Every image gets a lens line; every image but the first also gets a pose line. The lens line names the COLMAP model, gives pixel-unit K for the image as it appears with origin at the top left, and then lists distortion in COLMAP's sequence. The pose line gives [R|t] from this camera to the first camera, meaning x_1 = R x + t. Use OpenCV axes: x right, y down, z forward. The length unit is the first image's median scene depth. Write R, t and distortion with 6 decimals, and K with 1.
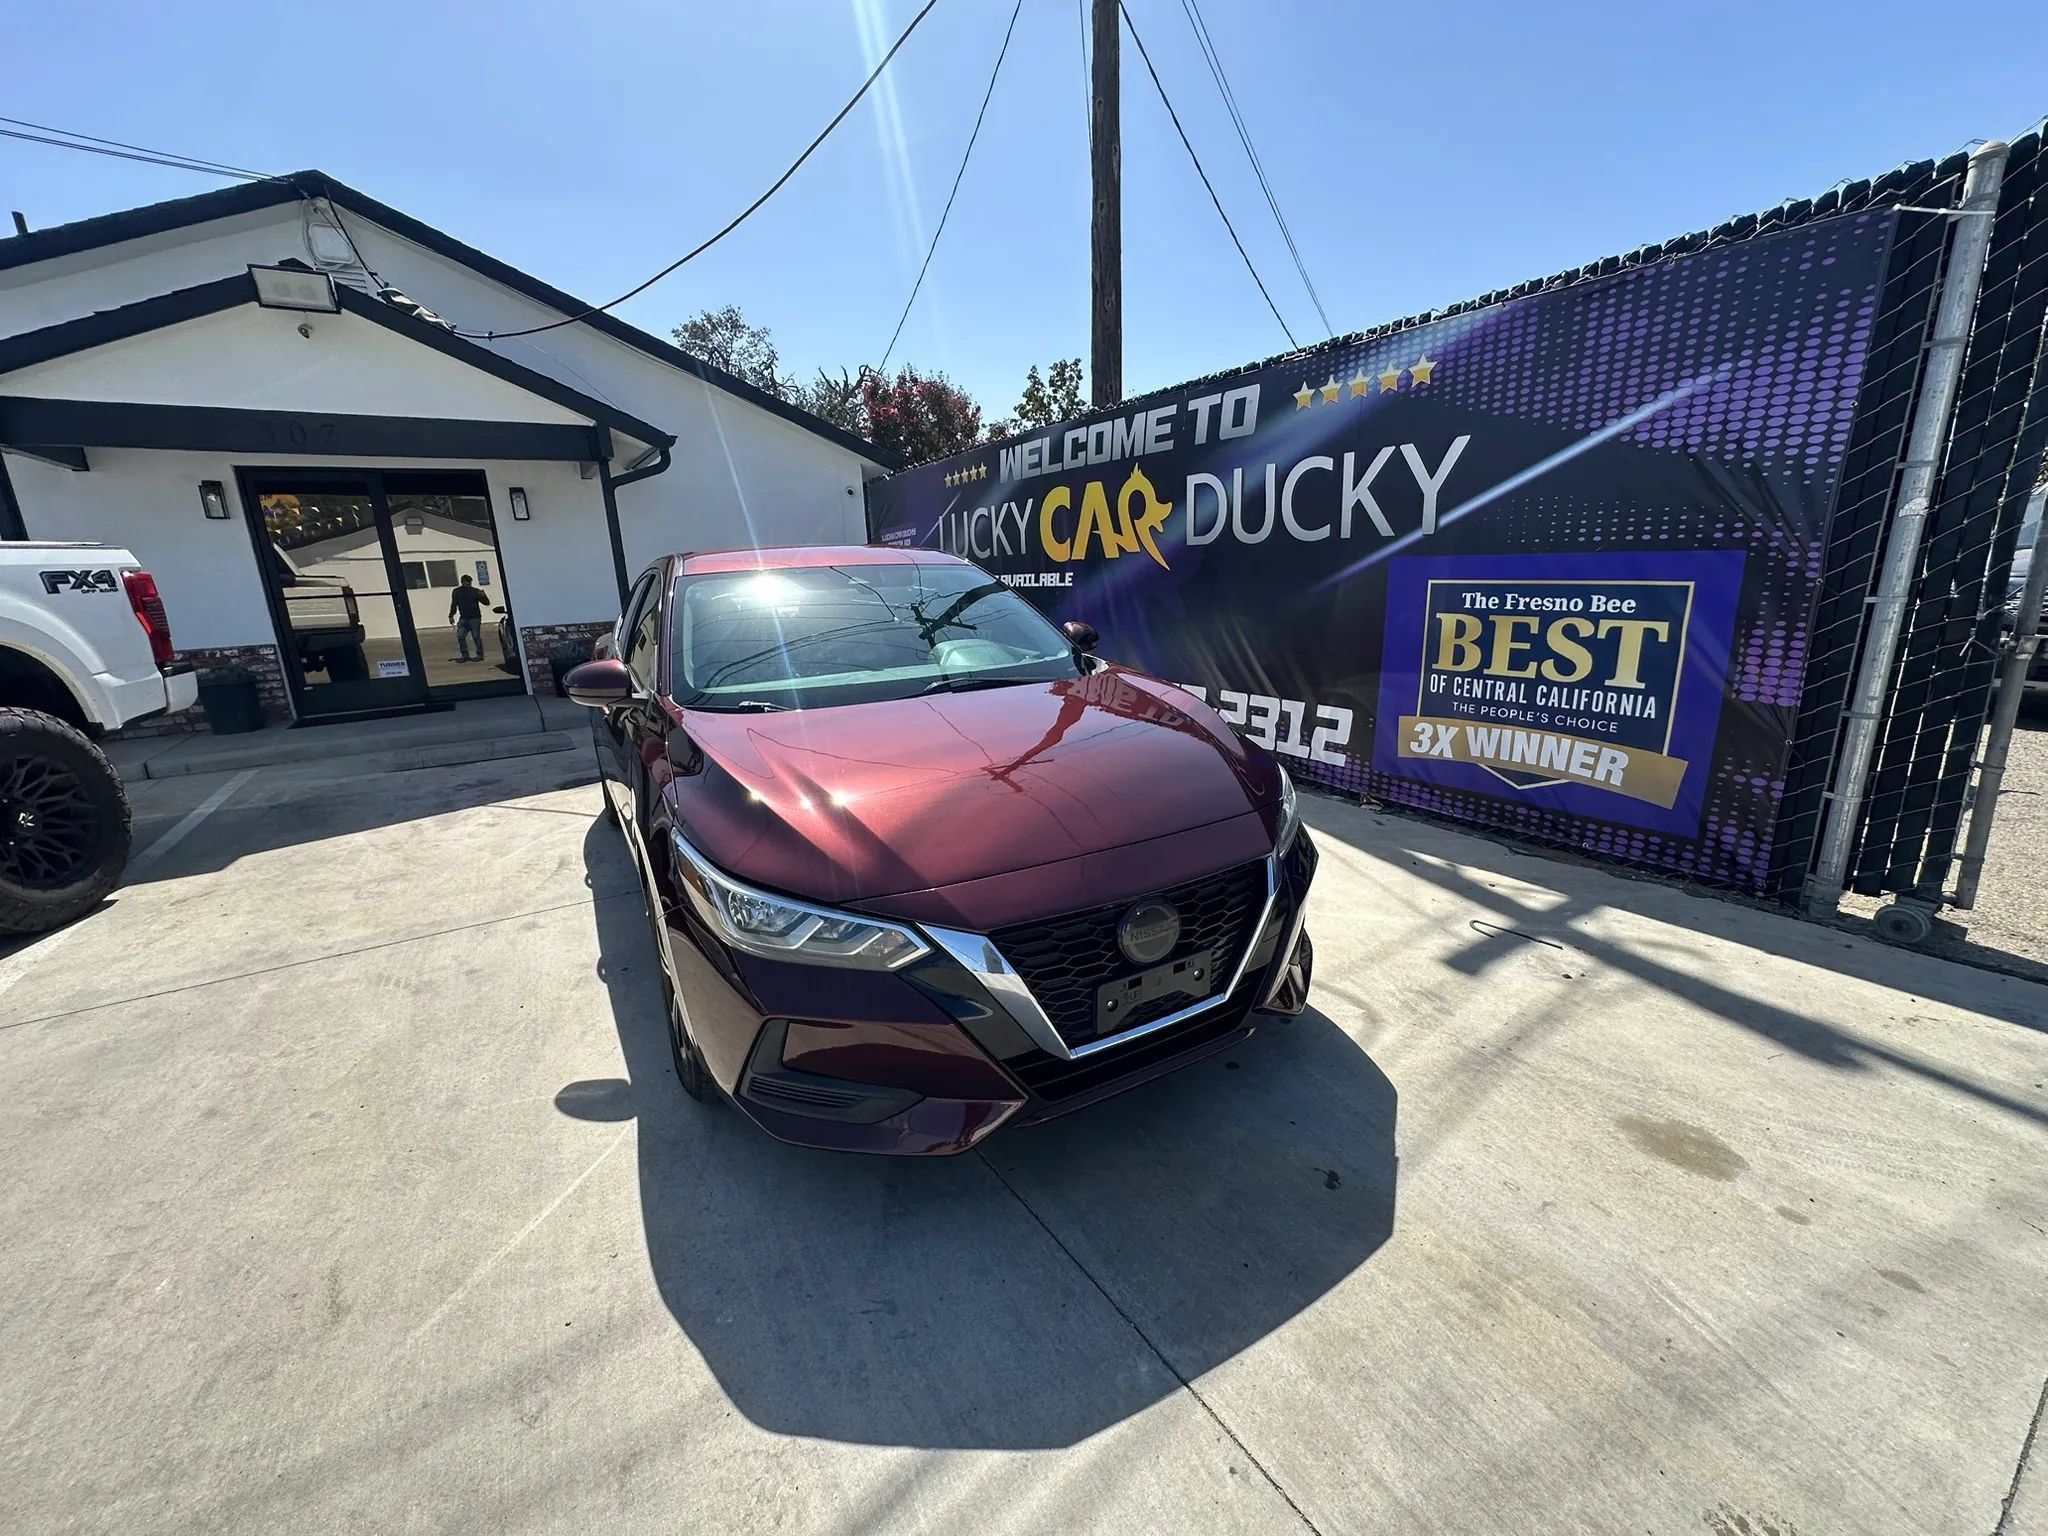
lens RADIAL K [[817.5, 0, 1023.4], [0, 817.5, 769.5], [0, 0, 1]] dist [-0.005330, 0.000891]
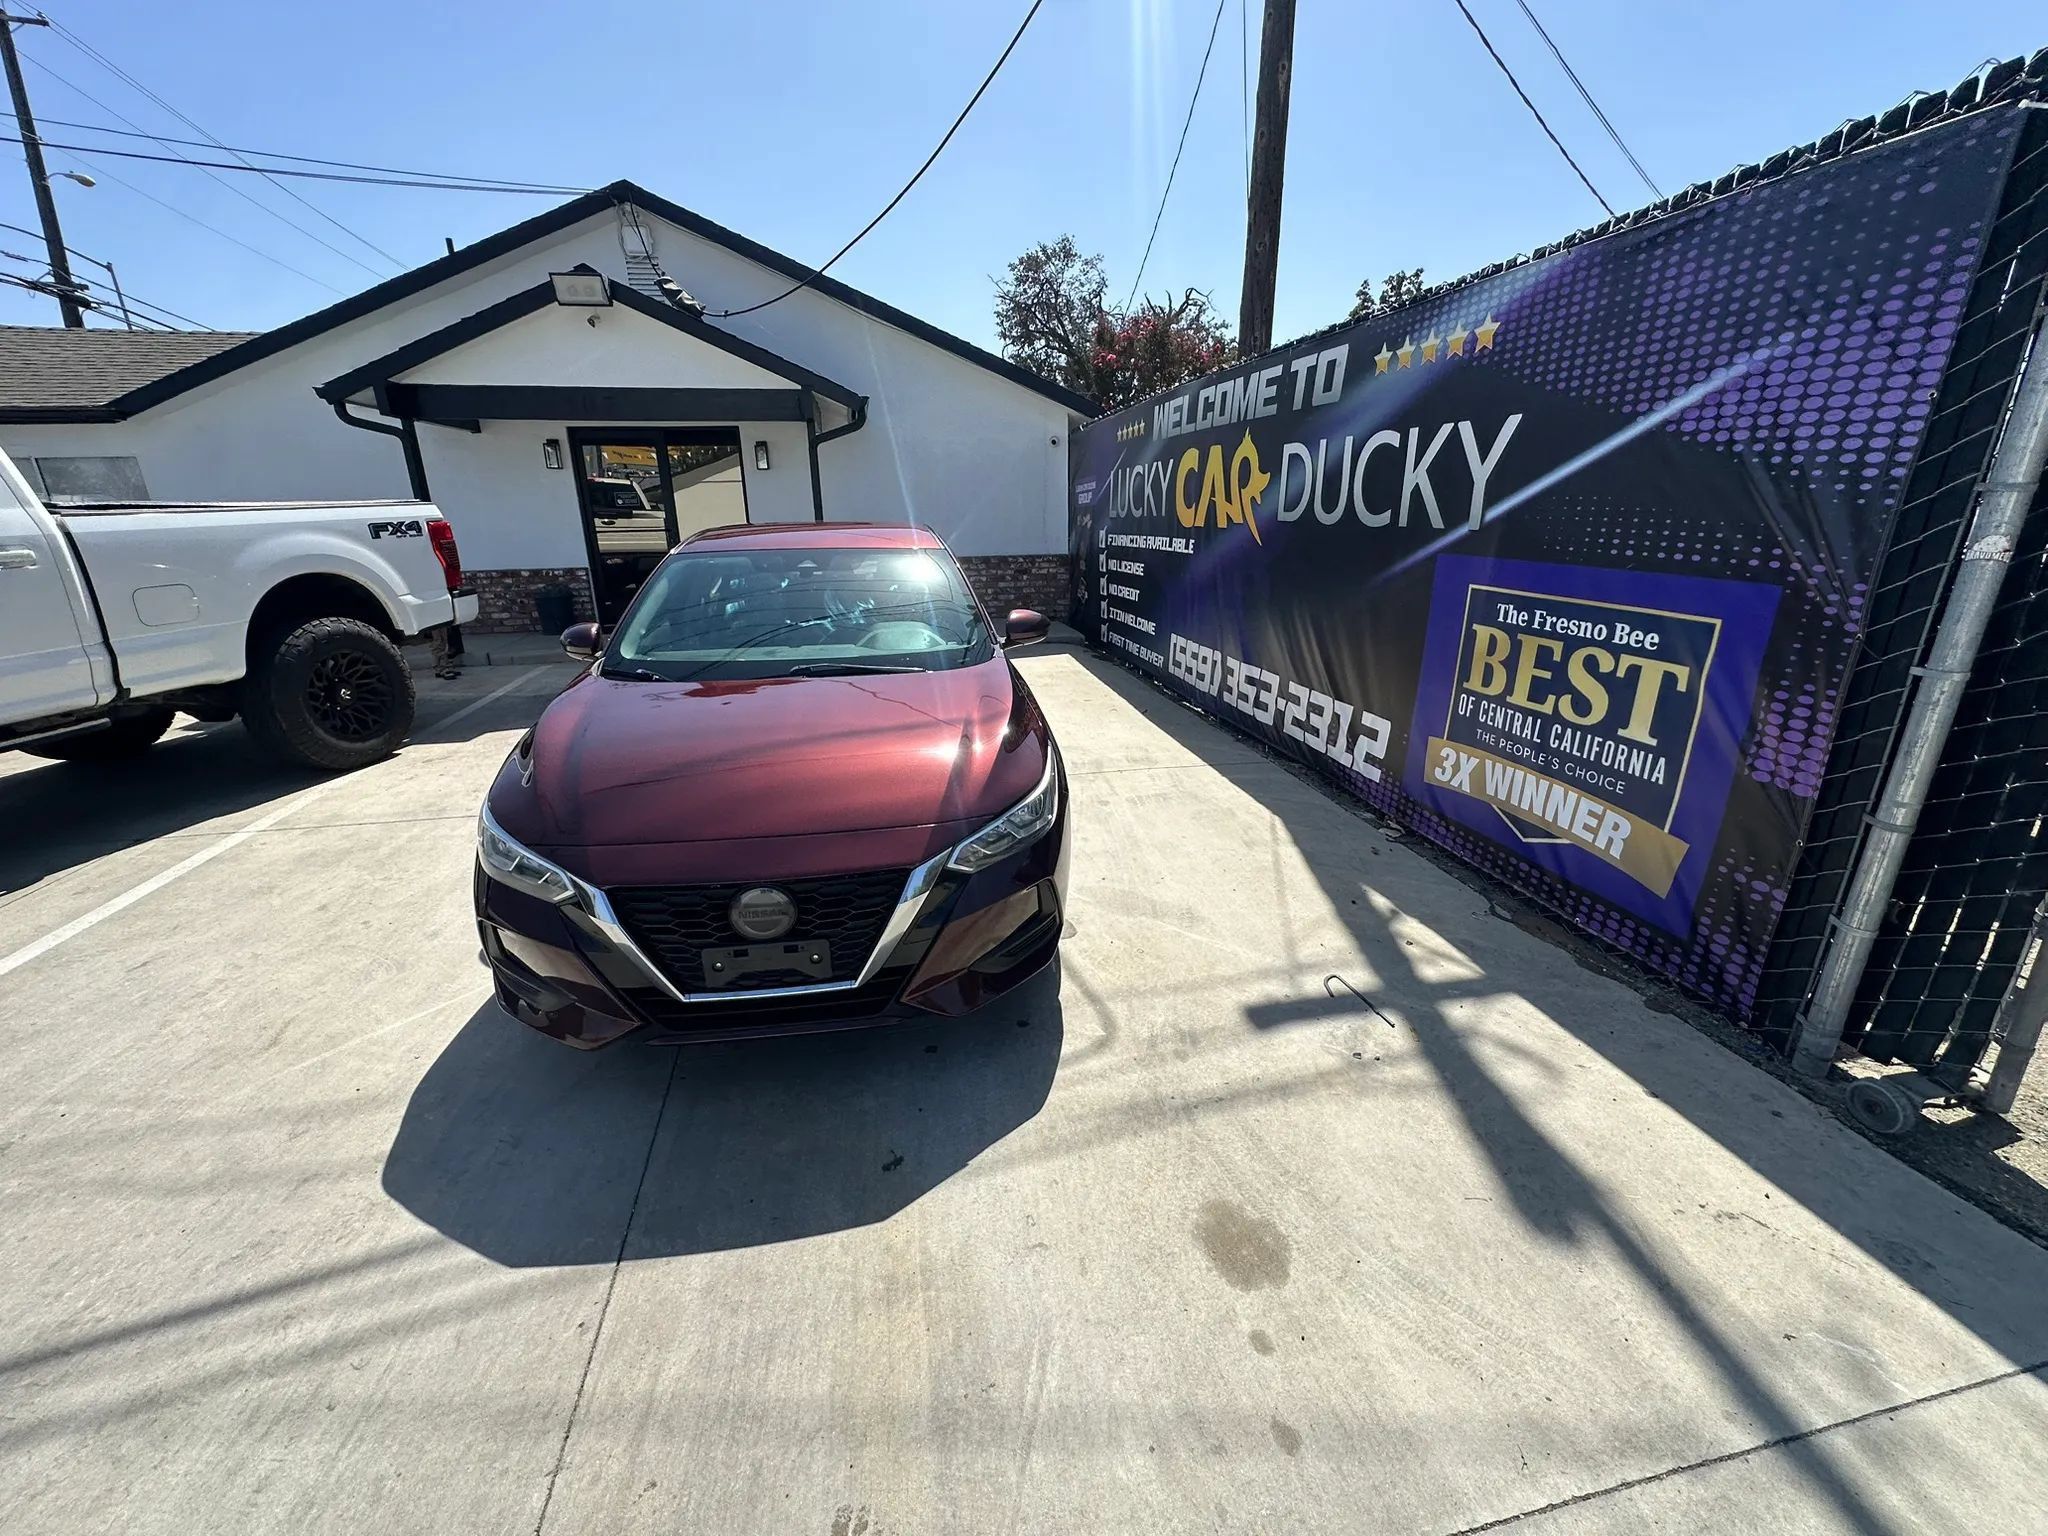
lens RADIAL K [[817.5, 0, 1022.2], [0, 817.5, 770.4], [0, 0, 1]] dist [-0.005330, 0.000891]
pose [[0.929237, 0.139019, -0.342334, 0.424203], [-0.111811, 0.988878, 0.098073, -0.077867], [0.352161, -0.052856, 0.934446, 0.025018]]
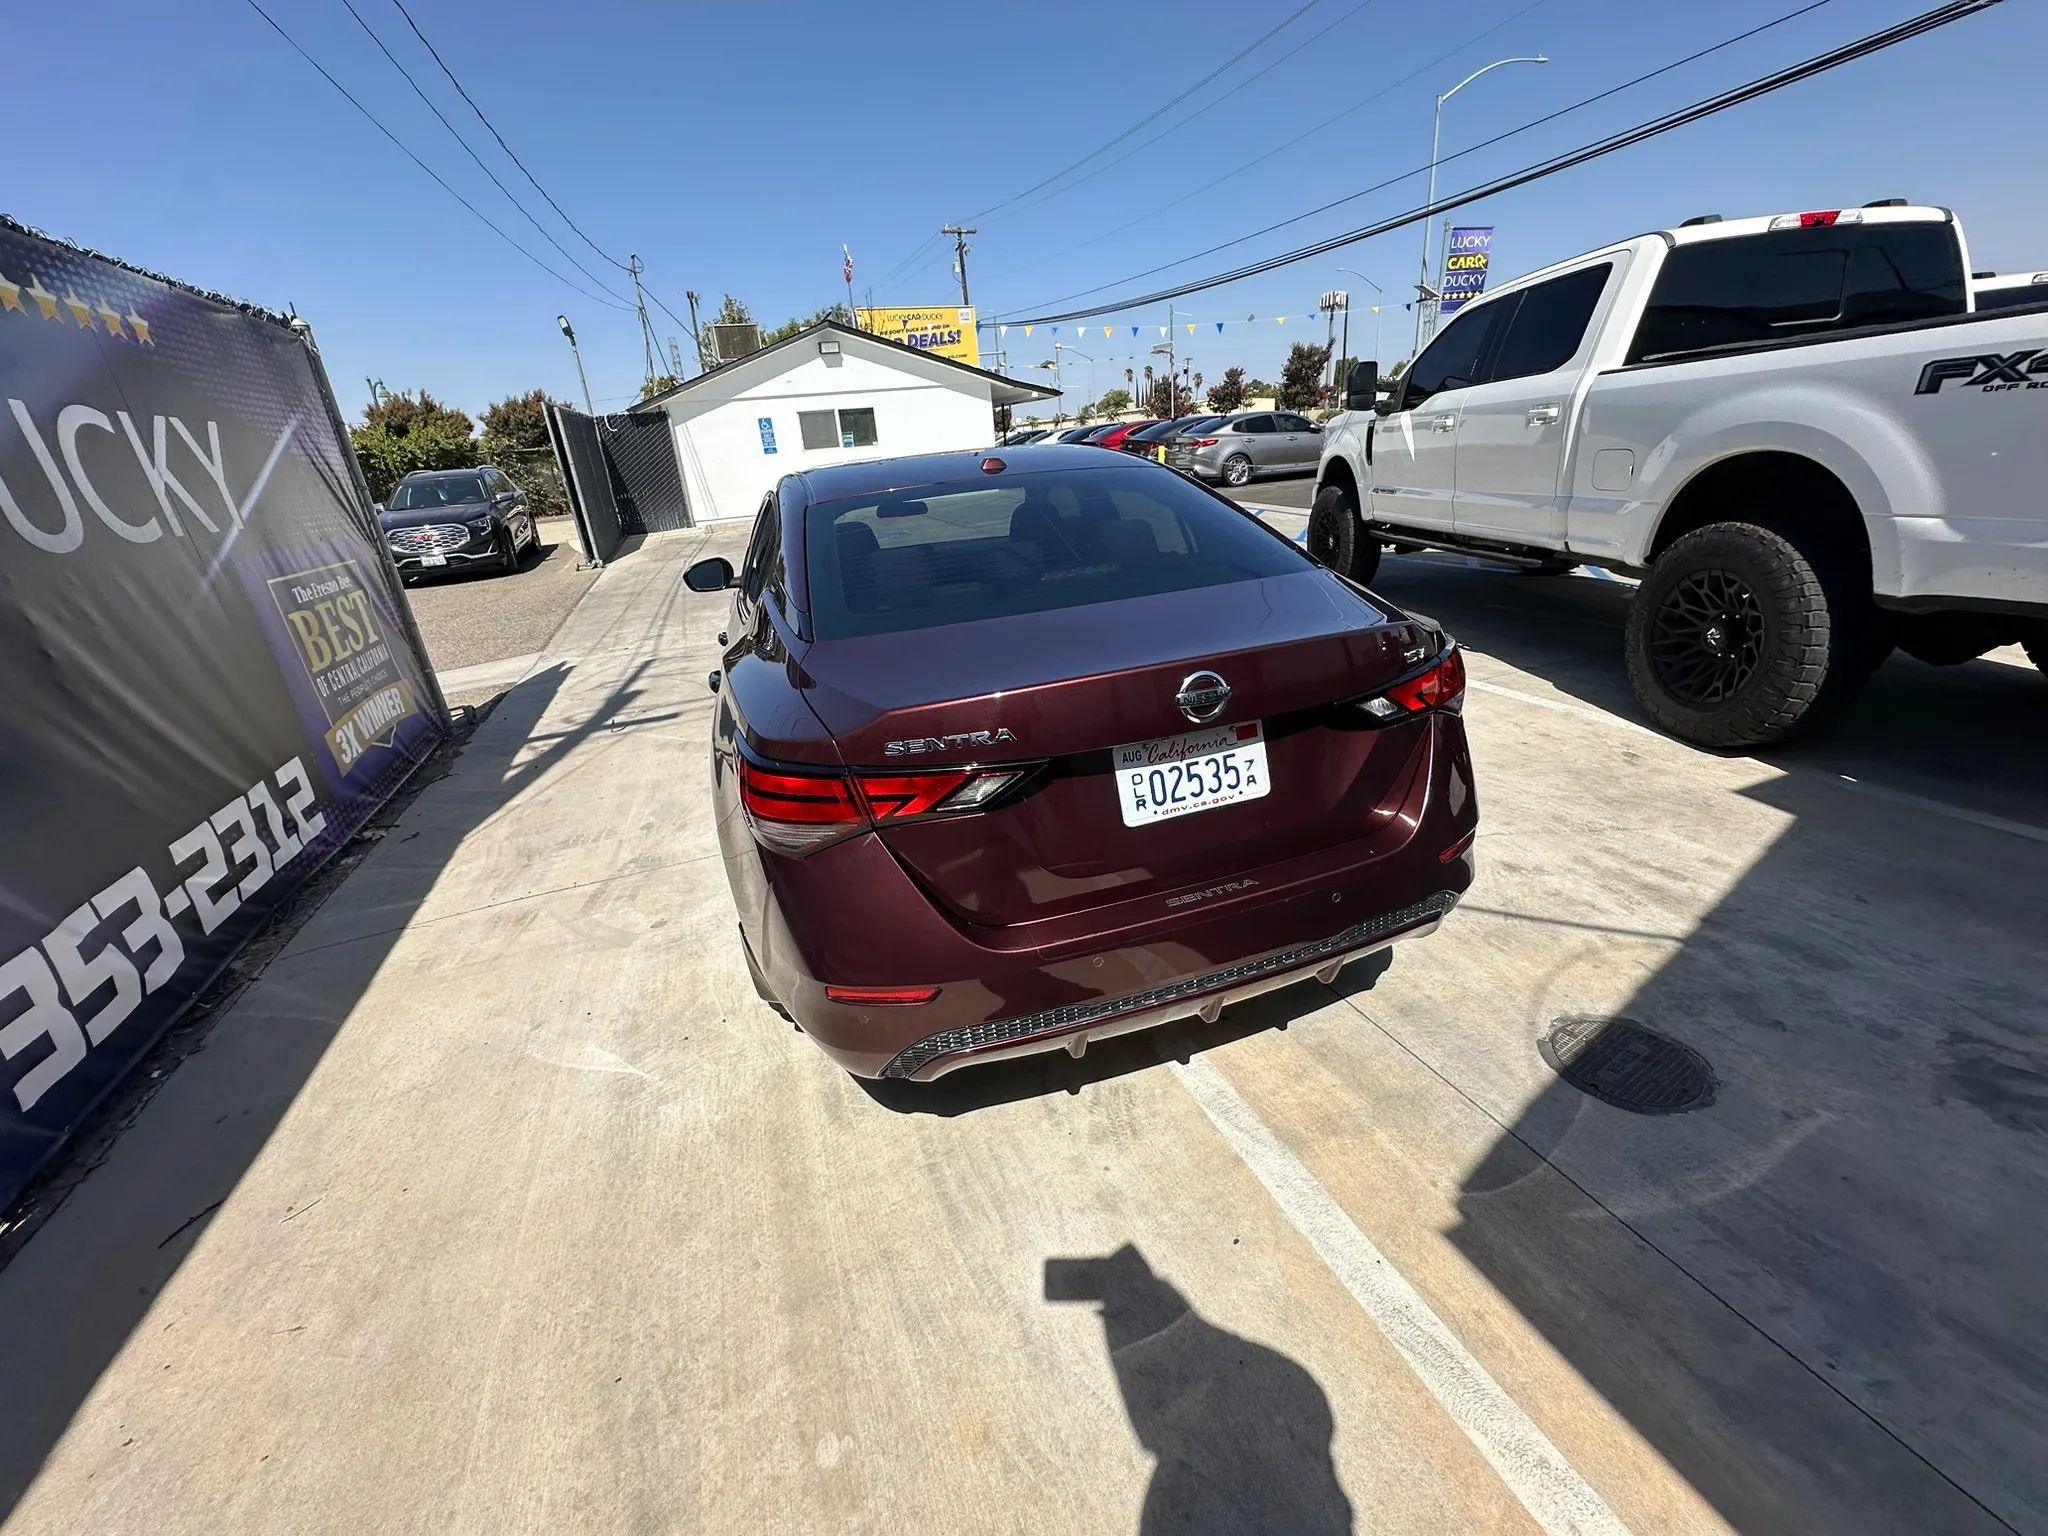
lens RADIAL K [[817.5, 0, 1020.5], [0, 817.5, 770.8], [0, 0, 1]] dist [-0.005330, 0.000891]
pose [[-0.970344, 0.031326, 0.239690, -0.564113], [0.167567, 0.801835, 0.573569, -0.486094], [-0.174224, 0.596724, -0.783305, 1.863275]]
